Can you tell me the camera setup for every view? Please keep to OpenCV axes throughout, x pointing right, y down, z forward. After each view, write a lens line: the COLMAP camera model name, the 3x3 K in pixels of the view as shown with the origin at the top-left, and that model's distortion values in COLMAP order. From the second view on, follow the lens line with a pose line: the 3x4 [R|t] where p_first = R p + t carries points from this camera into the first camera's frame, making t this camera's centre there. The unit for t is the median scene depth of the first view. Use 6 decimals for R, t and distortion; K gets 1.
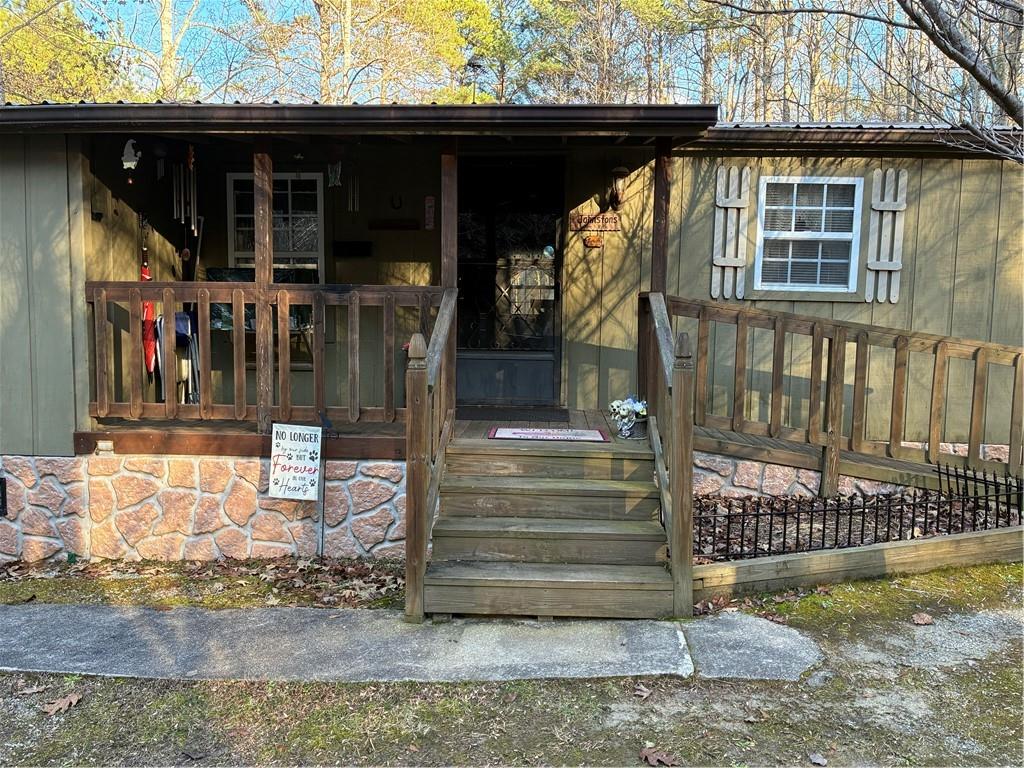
lens RADIAL K [[775.1, 0, 516.5], [0, 775.1, 383.7], [0, 0, 1]] dist [0.046186, -0.055899]
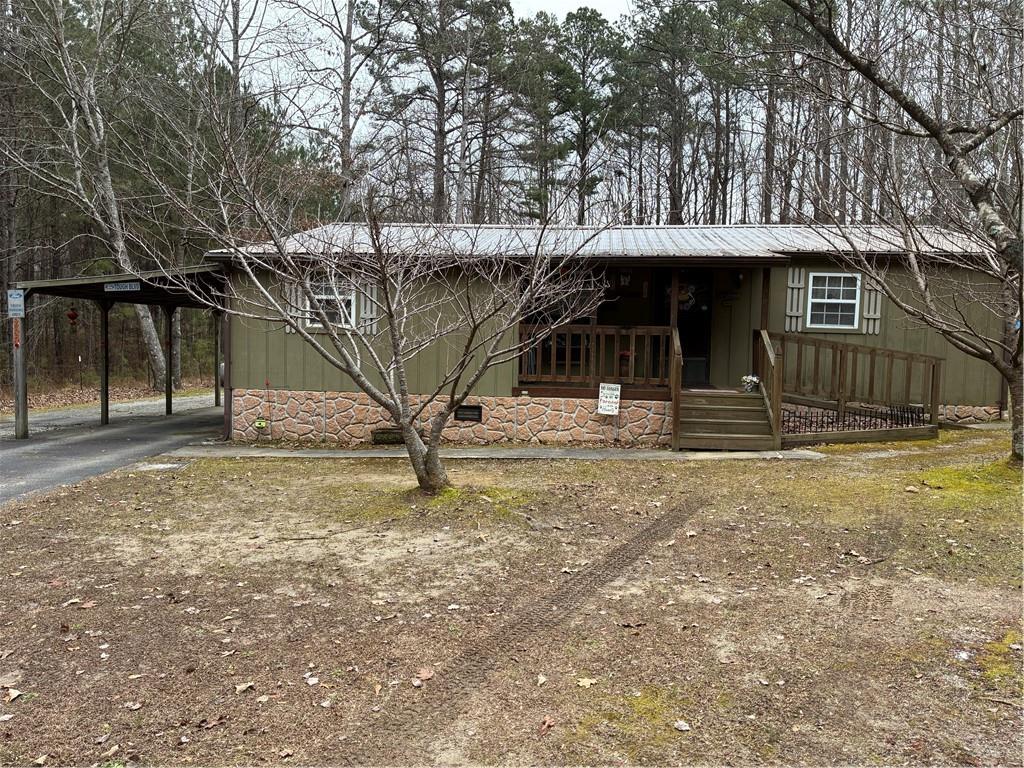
lens RADIAL K [[836.0, 0, 512.0], [0, 836.0, 384.0], [0, 0, 1]] dist [0.065219, -0.174834]
pose [[0.998488, 0.011108, -0.053844, -0.400095], [-0.013094, 0.999242, -0.036671, 0.136876], [0.053395, 0.037320, 0.997876, -1.429988]]
